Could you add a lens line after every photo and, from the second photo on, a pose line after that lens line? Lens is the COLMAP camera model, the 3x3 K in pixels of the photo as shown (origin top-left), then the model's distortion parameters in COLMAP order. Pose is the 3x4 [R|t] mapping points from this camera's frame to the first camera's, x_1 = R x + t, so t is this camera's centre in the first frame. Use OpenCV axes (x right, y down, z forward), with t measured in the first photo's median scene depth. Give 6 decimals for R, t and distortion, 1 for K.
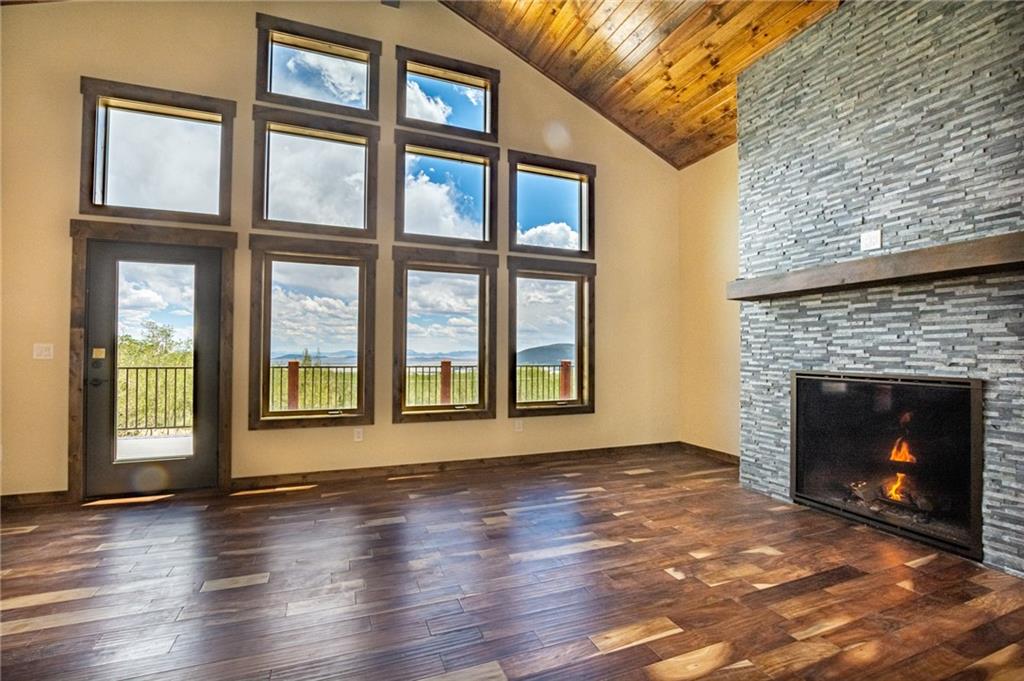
lens RADIAL K [[455.6, 0, 512.0], [0, 455.6, 340.5], [0, 0, 1]] dist [-0.041888, 0.009318]
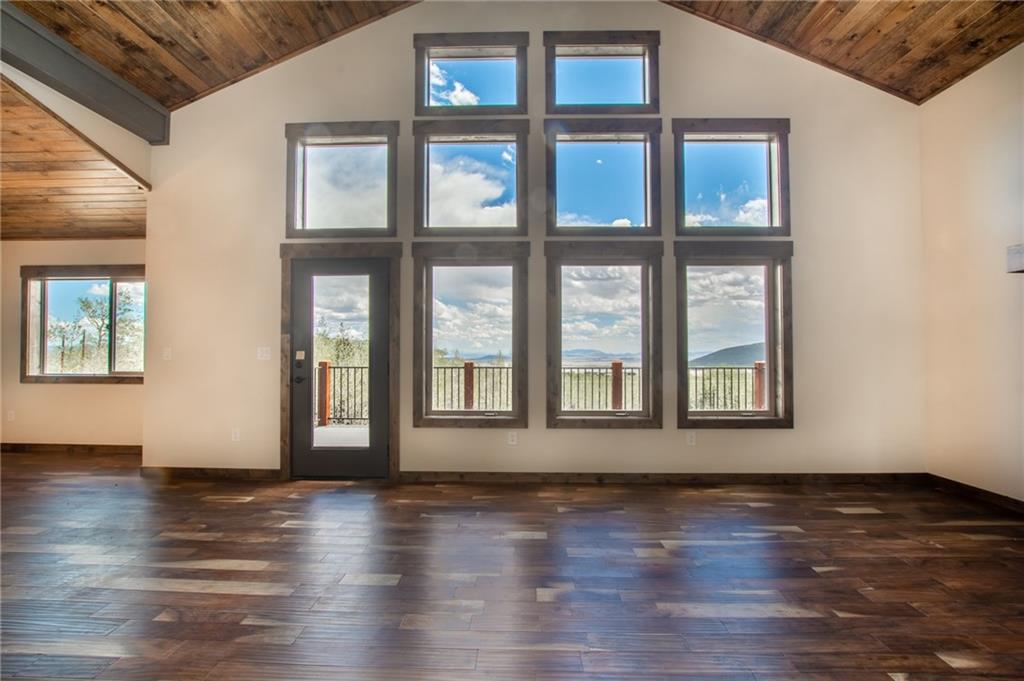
lens RADIAL K [[455.6, 0, 512.0], [0, 455.6, 340.5], [0, 0, 1]] dist [-0.041888, 0.009318]
pose [[0.918160, -0.014227, -0.395955, 0.053573], [0.013828, 0.999897, -0.003860, 0.002028], [0.395969, -0.001931, 0.918262, 0.106080]]
